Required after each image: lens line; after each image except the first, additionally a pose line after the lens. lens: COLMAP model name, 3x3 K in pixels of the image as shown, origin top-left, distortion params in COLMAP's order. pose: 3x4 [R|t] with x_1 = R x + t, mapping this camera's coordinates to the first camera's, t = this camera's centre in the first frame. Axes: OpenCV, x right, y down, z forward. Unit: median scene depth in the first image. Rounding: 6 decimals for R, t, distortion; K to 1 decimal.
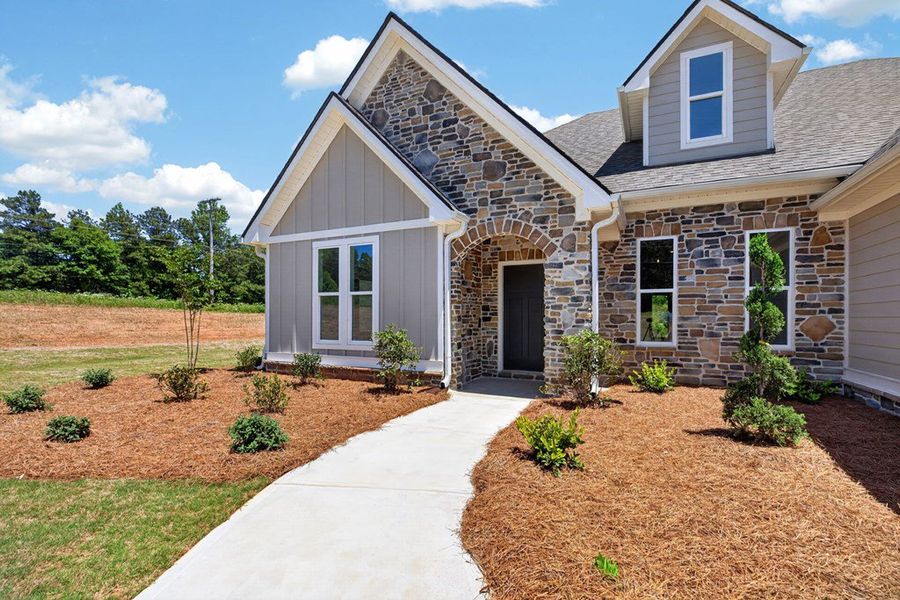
lens RADIAL K [[409.0, 0, 456.4], [0, 409.0, 320.5], [0, 0, 1]] dist [0.001111, 0.000683]
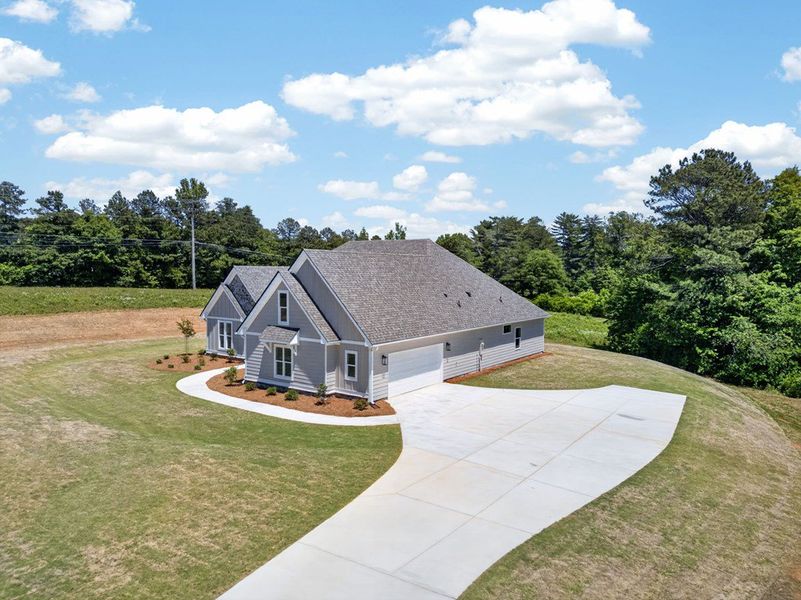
lens RADIAL K [[555.9, 0, 397.0], [0, 555.9, 295.5], [0, 0, 1]] dist [0.052327, -0.007559]
pose [[0.981221, 0.017389, -0.192099, 0.307331], [-0.009230, 0.999020, 0.043286, -0.091817], [0.192664, -0.040700, 0.980420, -0.504195]]
